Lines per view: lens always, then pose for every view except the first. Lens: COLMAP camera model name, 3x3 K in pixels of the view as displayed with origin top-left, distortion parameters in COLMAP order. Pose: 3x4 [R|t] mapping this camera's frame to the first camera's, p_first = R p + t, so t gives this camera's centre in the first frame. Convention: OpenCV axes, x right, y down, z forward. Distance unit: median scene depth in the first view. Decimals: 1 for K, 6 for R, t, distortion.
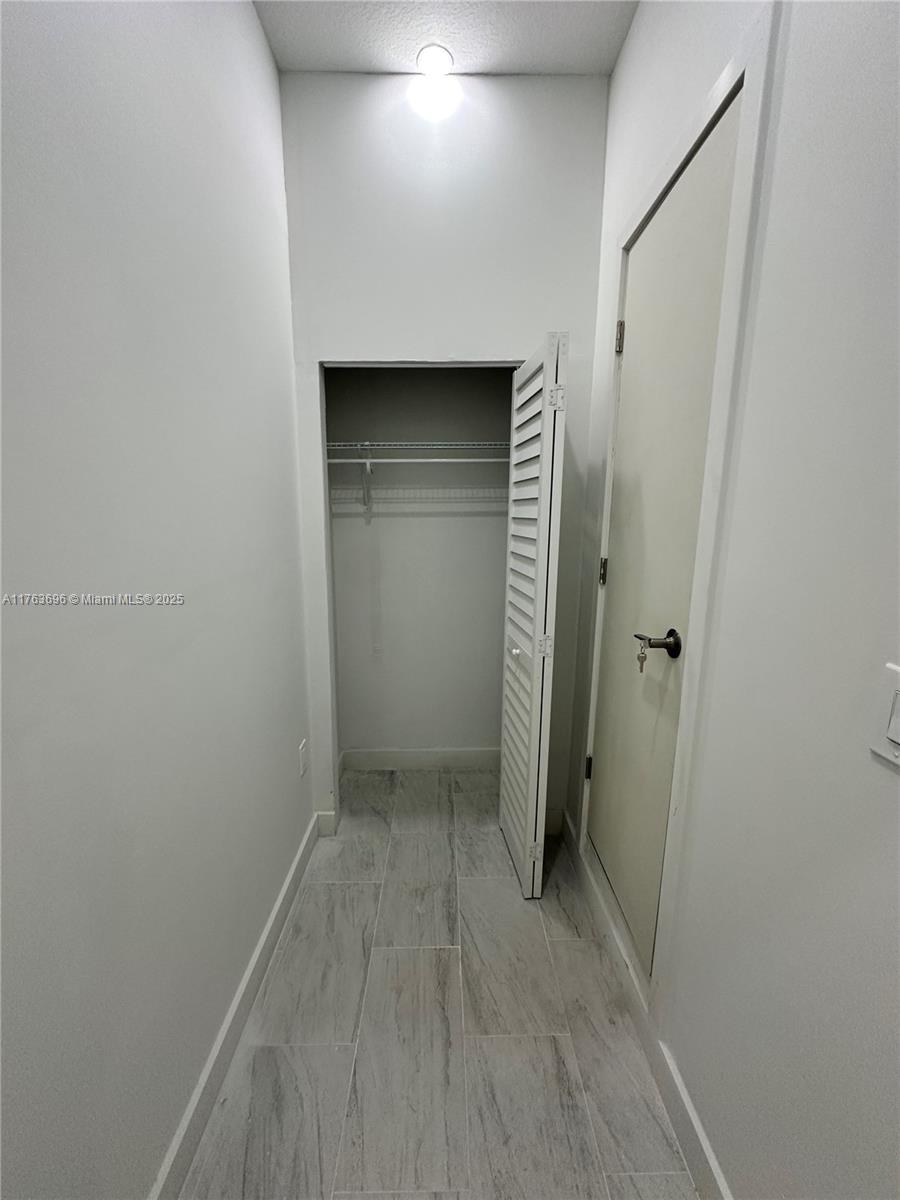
lens RADIAL K [[479.2, 0, 450.0], [0, 479.2, 600.0], [0, 0, 1]] dist [-0.001350, -0.000060]
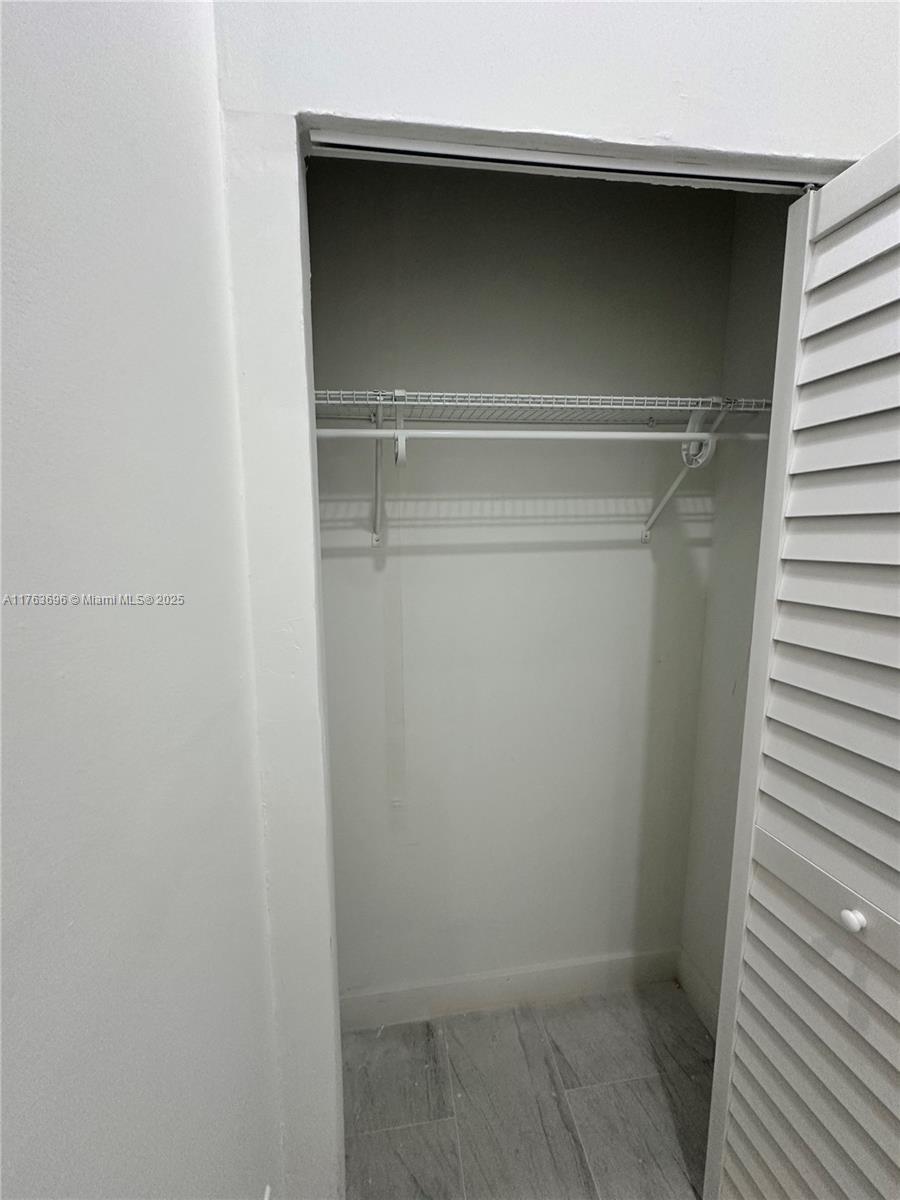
lens RADIAL K [[479.2, 0, 450.0], [0, 479.2, 600.0], [0, 0, 1]] dist [-0.001350, -0.000060]
pose [[0.992220, -0.030012, 0.120822, -0.161387], [0.035448, 0.998442, -0.043099, -0.102253], [-0.119340, 0.047047, 0.991738, 0.493727]]
